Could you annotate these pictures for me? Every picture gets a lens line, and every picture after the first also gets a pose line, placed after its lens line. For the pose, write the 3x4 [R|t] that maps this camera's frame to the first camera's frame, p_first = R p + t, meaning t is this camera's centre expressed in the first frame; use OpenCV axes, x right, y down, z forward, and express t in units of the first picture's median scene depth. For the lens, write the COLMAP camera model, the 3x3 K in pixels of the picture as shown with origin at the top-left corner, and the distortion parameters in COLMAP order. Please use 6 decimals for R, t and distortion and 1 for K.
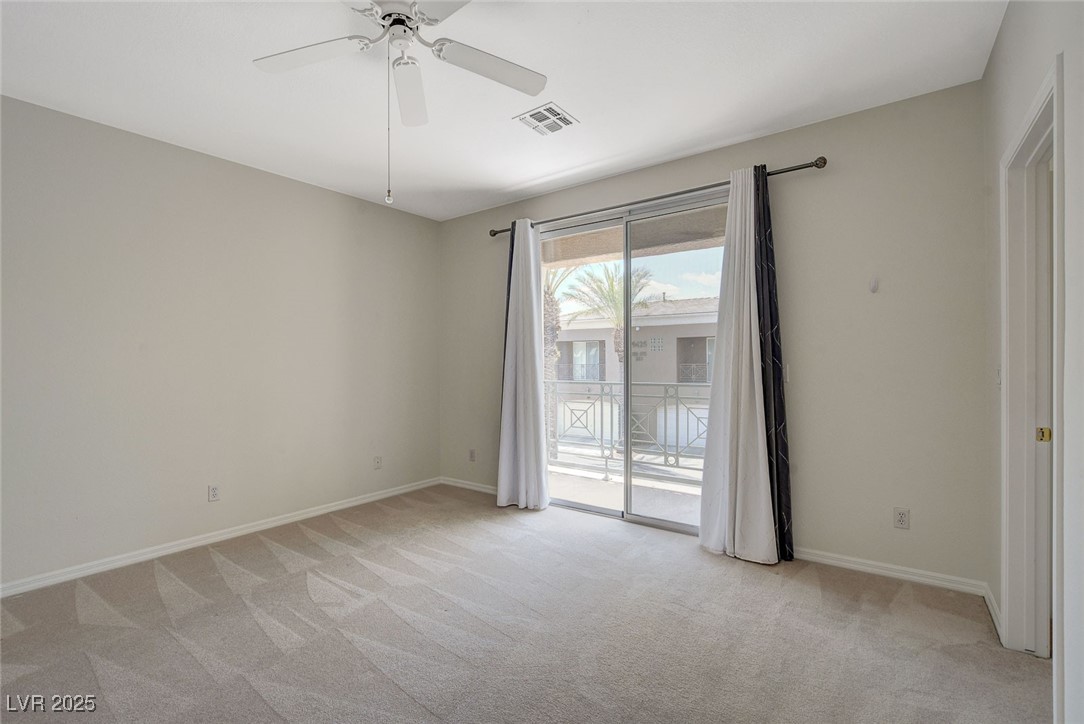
lens RADIAL K [[483.9, 0, 542.0], [0, 483.9, 362.0], [0, 0, 1]] dist [-0.002778, 0.000242]
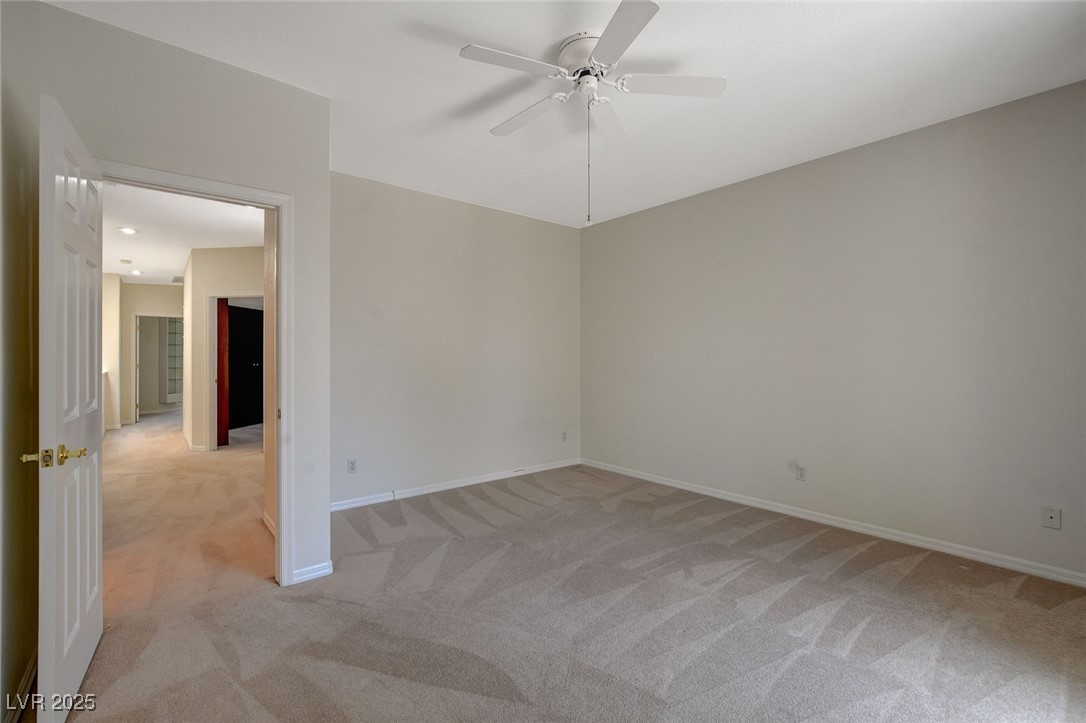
lens RADIAL K [[477.4, 0, 544.2], [0, 477.4, 356.6], [0, 0, 1]] dist [-0.002561, -0.000036]
pose [[-0.235625, 0.001555, -0.971843, 0.588975], [0.007410, 0.999973, -0.000197, 0.000932], [0.971816, -0.007247, -0.235630, 0.784408]]
